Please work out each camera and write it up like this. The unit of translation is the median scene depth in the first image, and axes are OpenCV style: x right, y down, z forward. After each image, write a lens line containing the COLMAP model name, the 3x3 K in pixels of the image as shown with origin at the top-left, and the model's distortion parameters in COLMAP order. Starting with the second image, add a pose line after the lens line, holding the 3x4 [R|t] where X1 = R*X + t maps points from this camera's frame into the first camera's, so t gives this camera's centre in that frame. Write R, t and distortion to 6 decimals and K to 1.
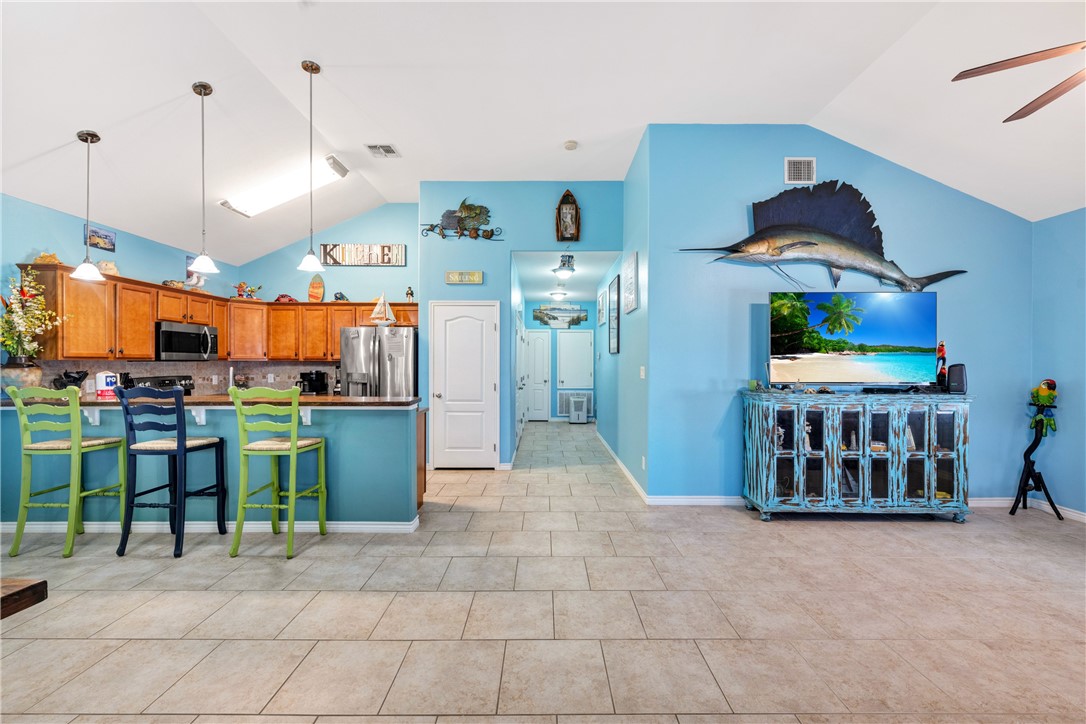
lens RADIAL K [[434.9, 0, 549.0], [0, 434.9, 364.6], [0, 0, 1]] dist [0.000372, -0.000359]
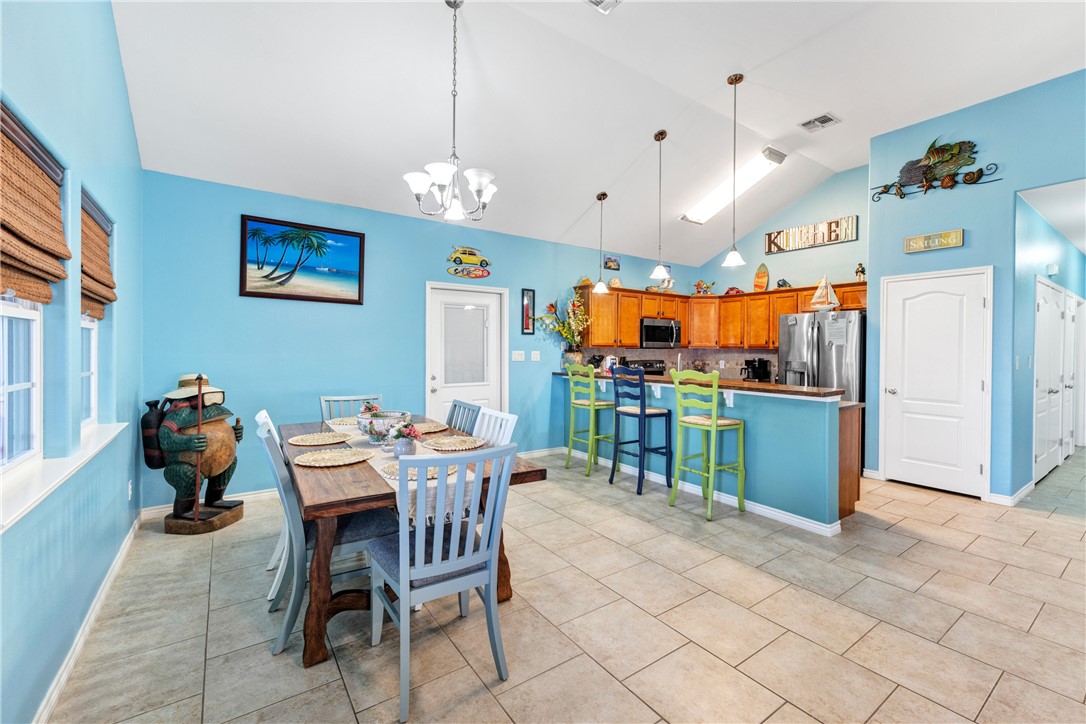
lens RADIAL K [[463.4, 0, 568.3], [0, 463.4, 351.8], [0, 0, 1]] dist [-0.000285, -0.000037]
pose [[0.593221, 0.008326, -0.804996, 0.103467], [-0.010700, 0.999940, 0.002457, 0.001192], [0.804968, 0.007156, 0.593274, -0.015897]]
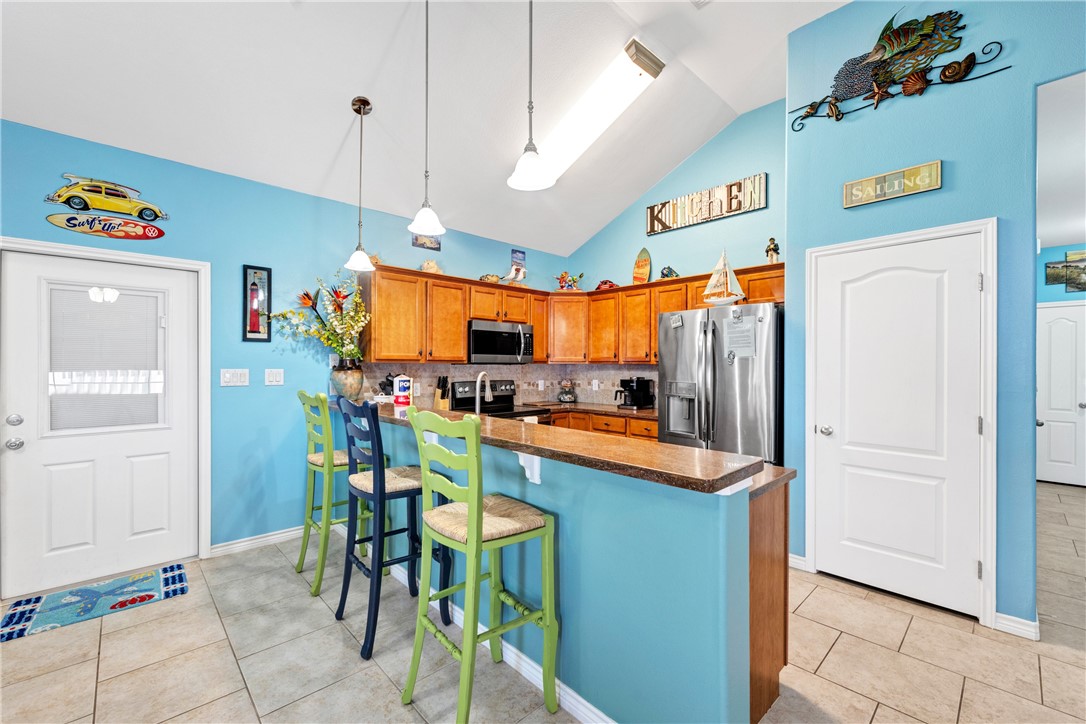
lens RADIAL K [[455.6, 0, 536.1], [0, 455.6, 365.1], [0, 0, 1]] dist [0.000205, -0.000187]
pose [[0.675108, 0.000014, -0.737719, -0.106458], [-0.005886, 0.999968, -0.005368, -0.001526], [0.737696, 0.007966, 0.675086, 0.460283]]
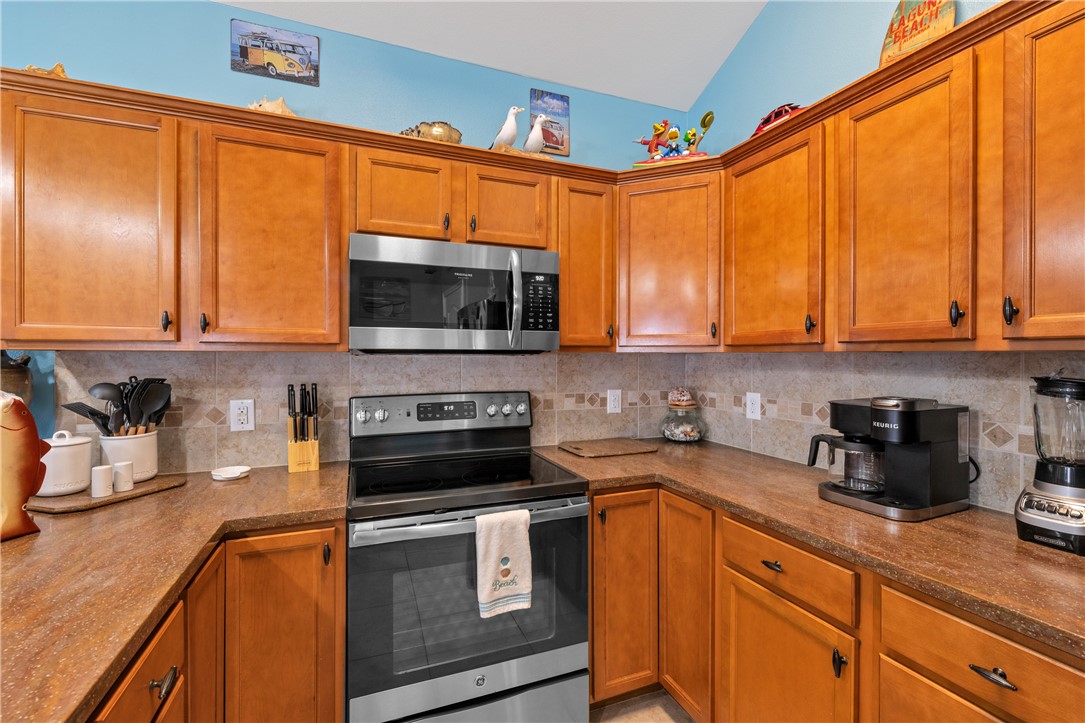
lens RADIAL K [[464.6, 0, 506.6], [0, 464.6, 358.6], [0, 0, 1]] dist [0.000286, -0.000106]
pose [[0.312161, 0.005252, -0.950015, -0.511817], [-0.005289, 0.999979, 0.003790, -0.005950], [0.950015, 0.003841, 0.312182, 0.996245]]
